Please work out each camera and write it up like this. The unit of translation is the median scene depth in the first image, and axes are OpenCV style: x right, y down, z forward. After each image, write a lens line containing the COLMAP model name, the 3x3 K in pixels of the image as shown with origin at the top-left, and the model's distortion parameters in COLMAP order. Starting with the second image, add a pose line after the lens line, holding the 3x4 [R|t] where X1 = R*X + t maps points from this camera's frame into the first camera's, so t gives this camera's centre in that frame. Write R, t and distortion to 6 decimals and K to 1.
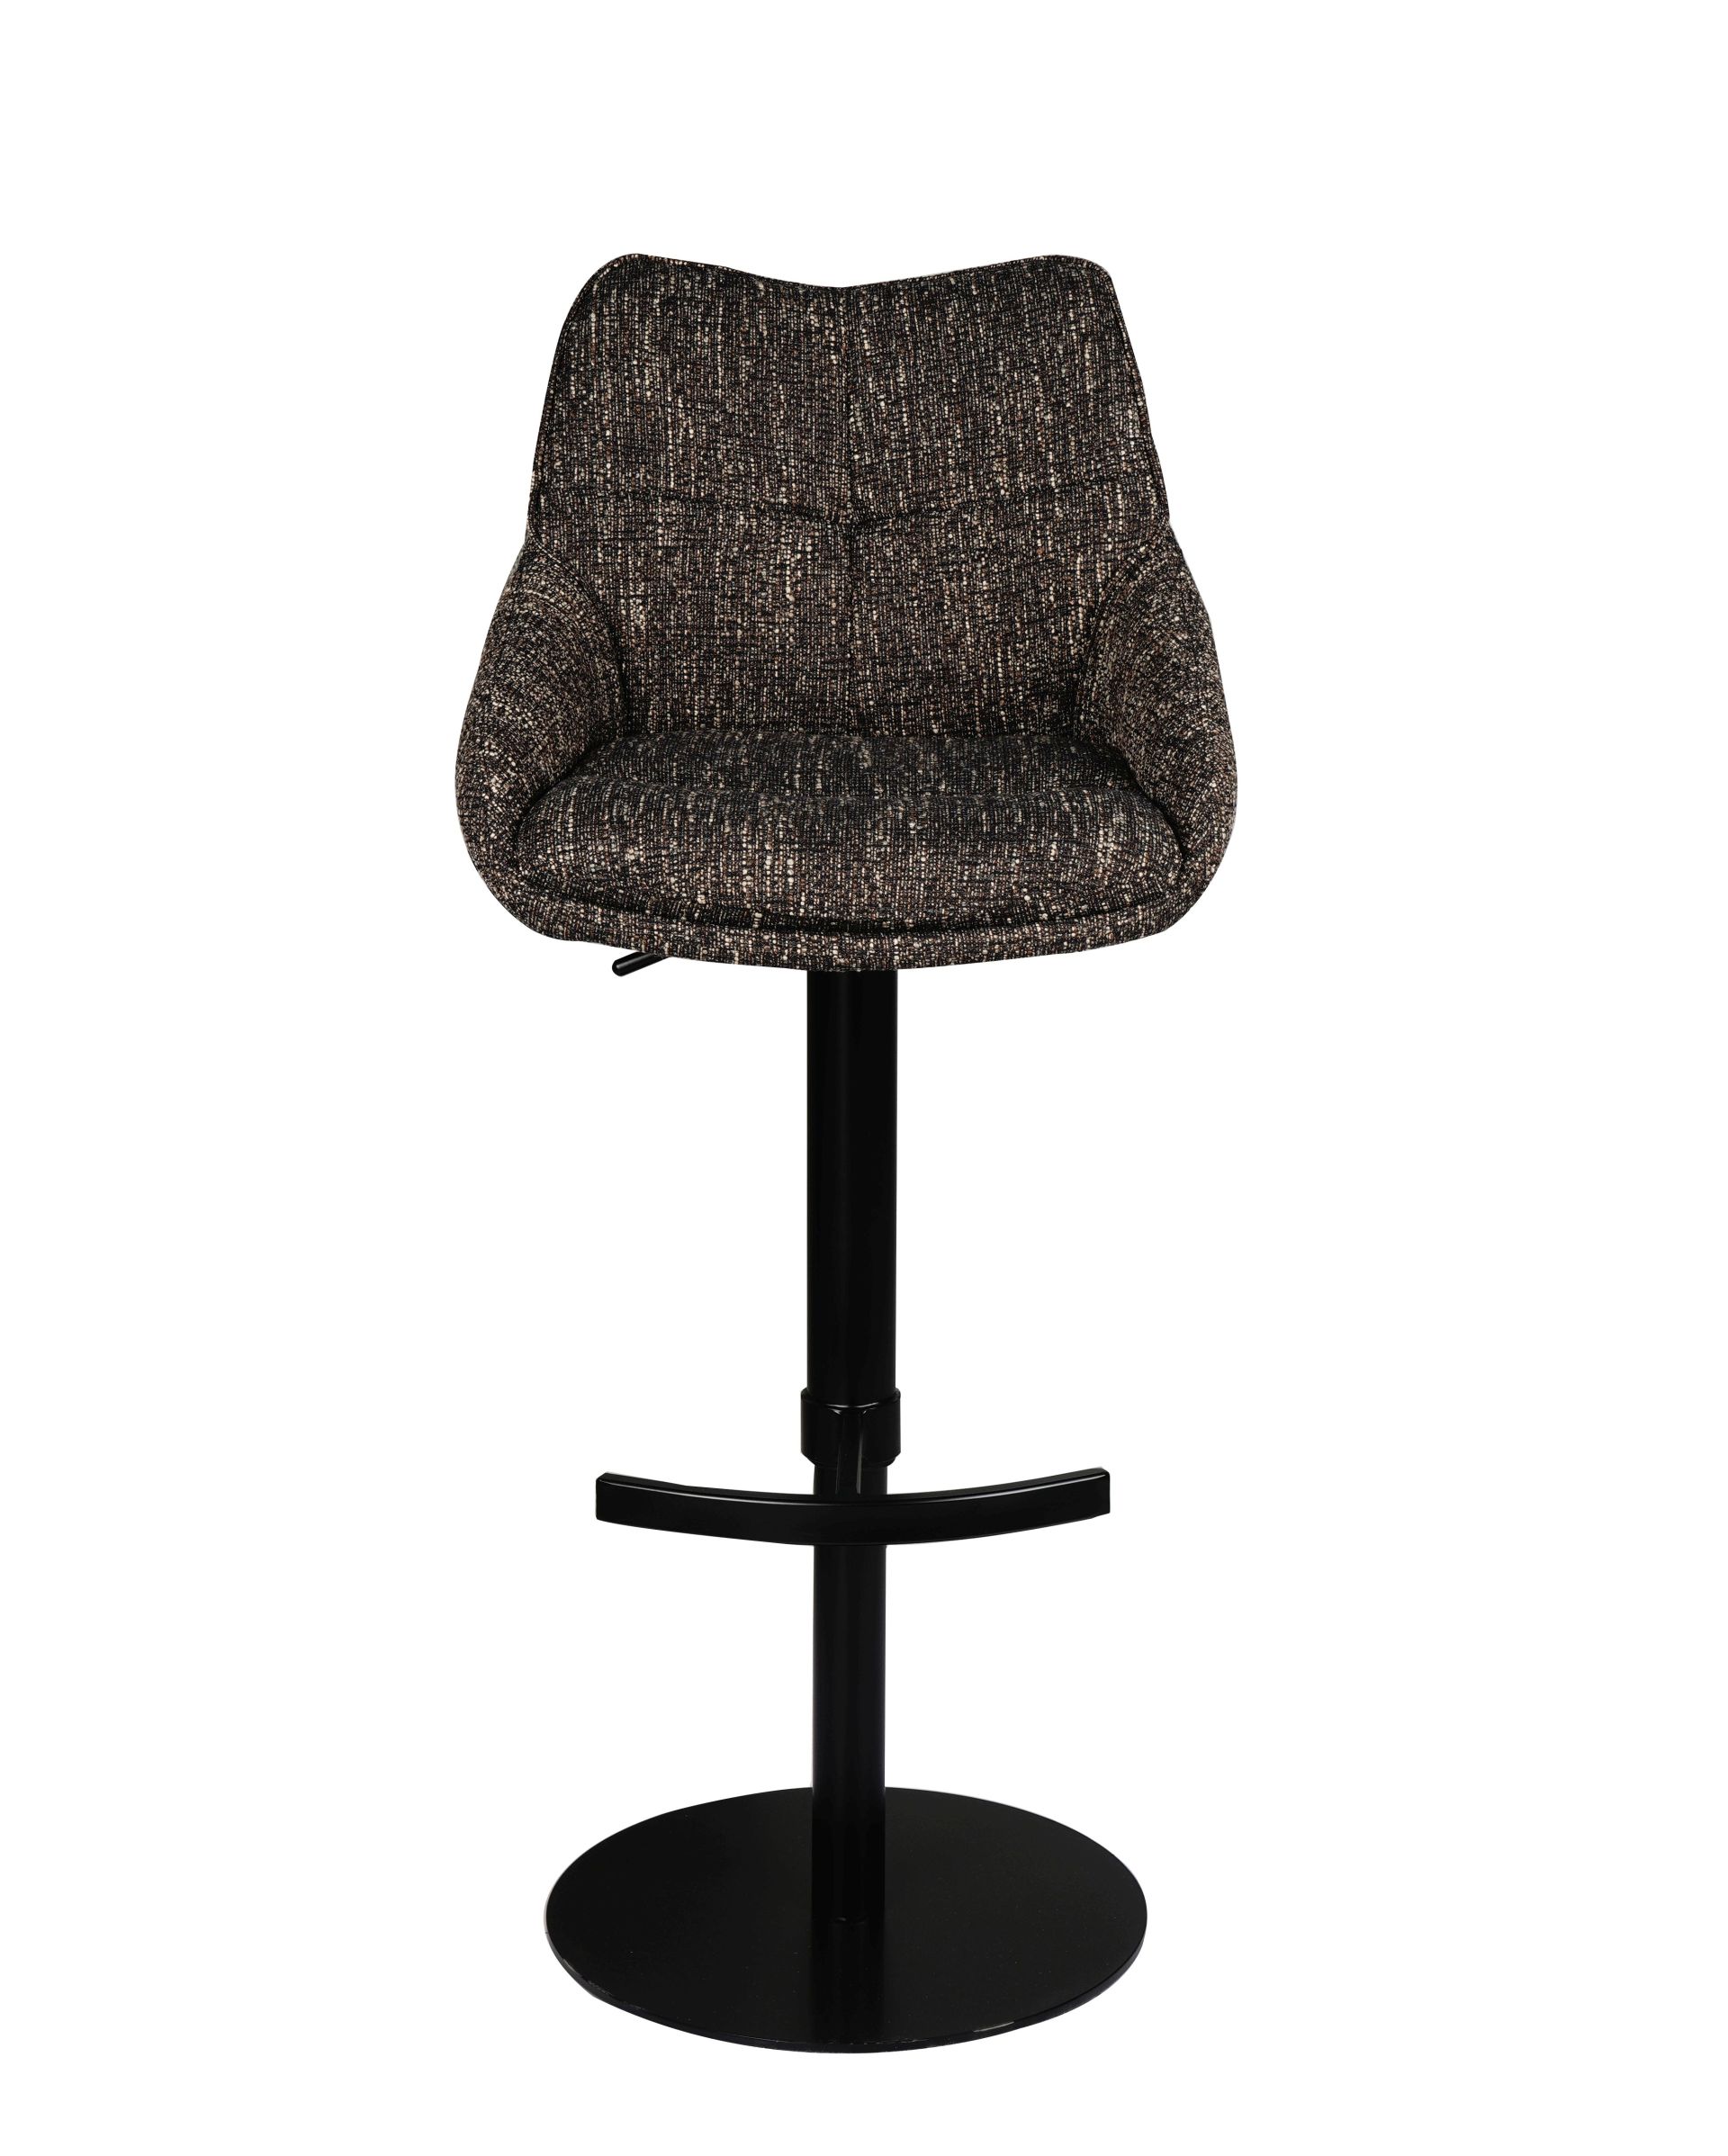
lens RADIAL K [[4868.7, 0, 864.0], [0, 4868.7, 1078.0], [0, 0, 1]] dist [-0.023985, 0.176563]
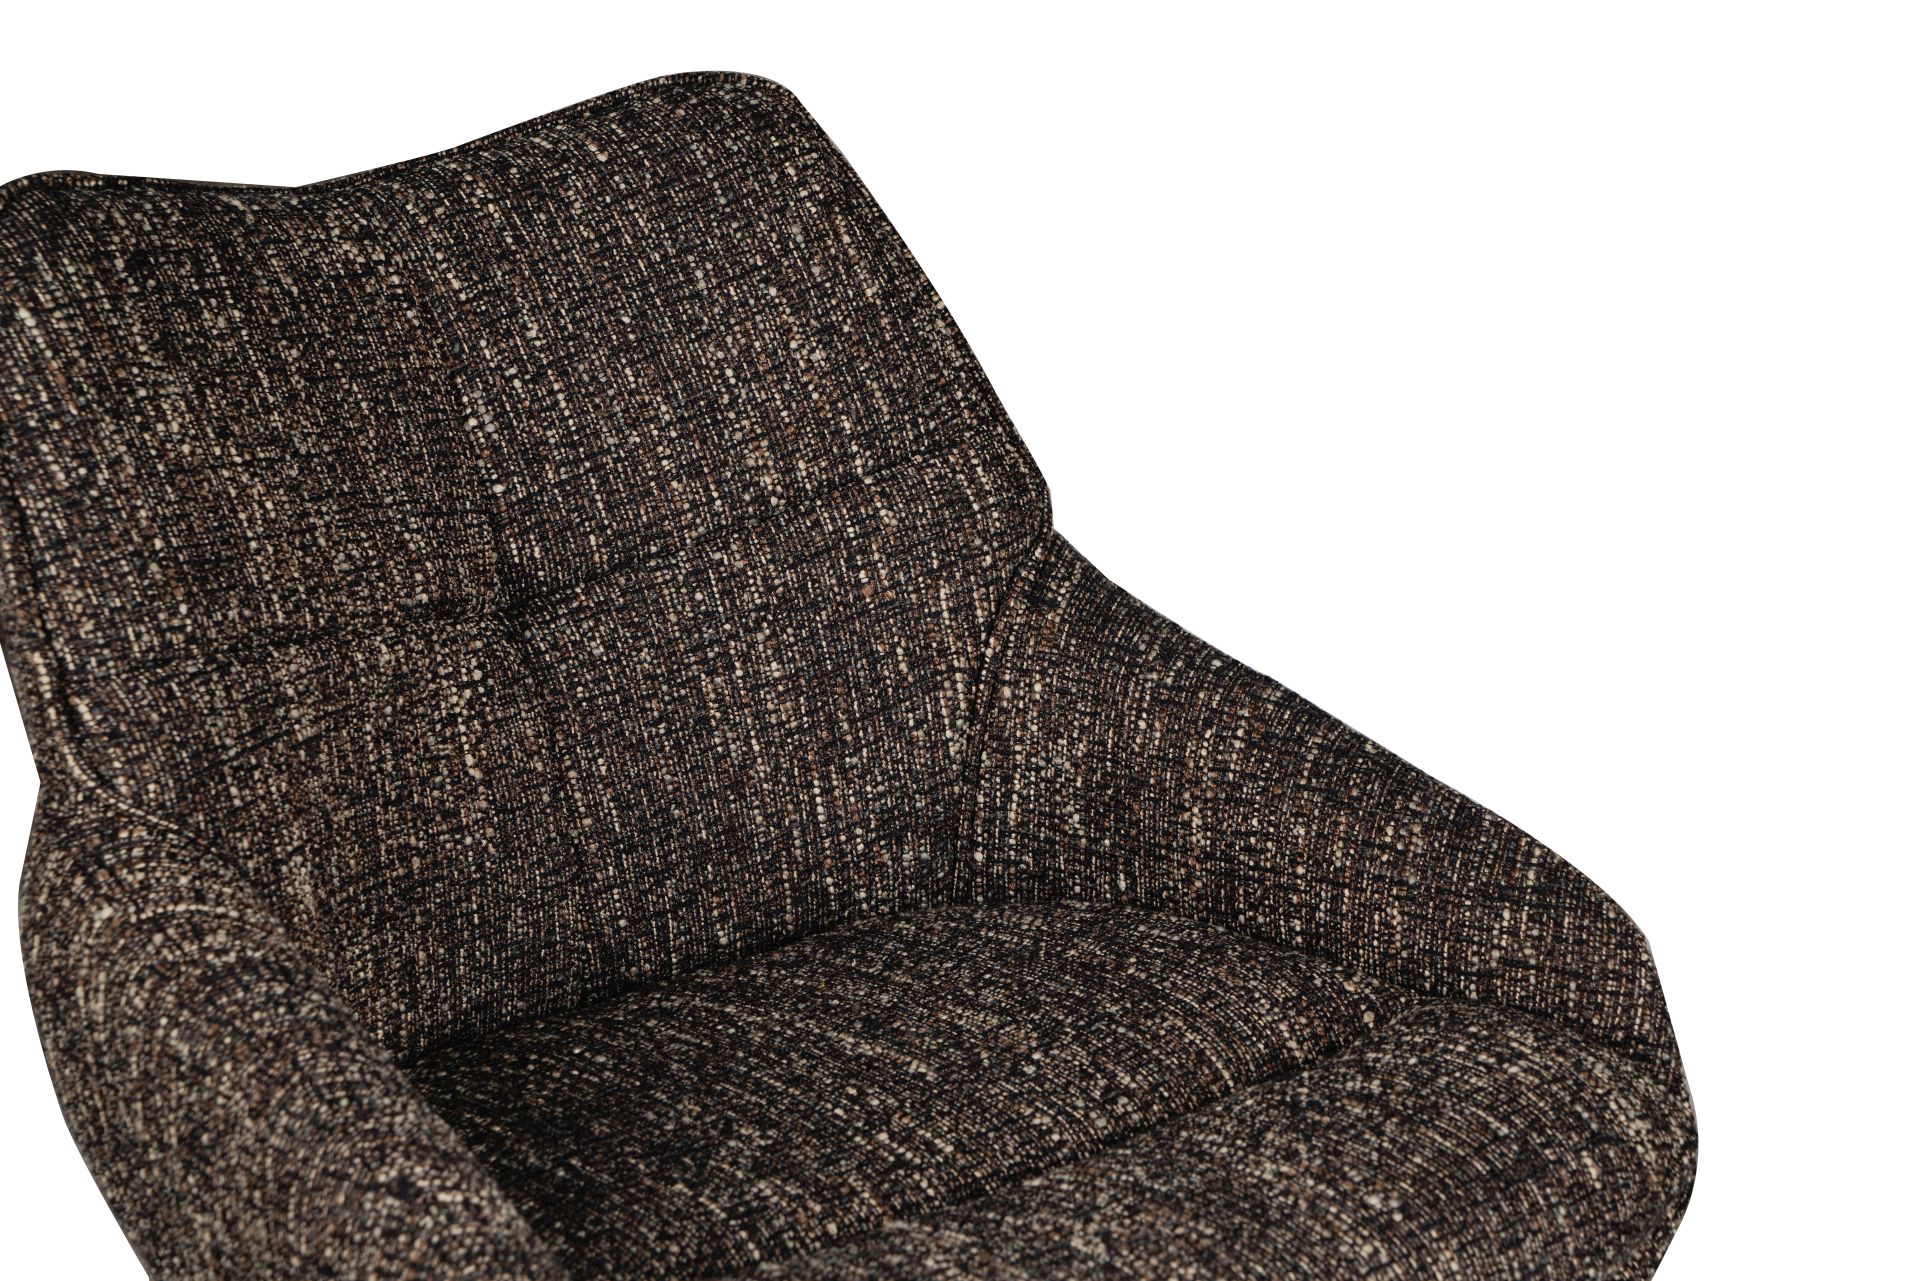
lens RADIAL K [[3883.1, 0, 960.0], [0, 3883.1, 640.5], [0, 0, 1]] dist [-0.010332, -0.001724]
pose [[0.747052, -0.220072, 0.627281, -0.238068], [0.213577, 0.973043, 0.087020, -0.138517], [-0.629522, 0.068965, 0.773916, 0.639726]]
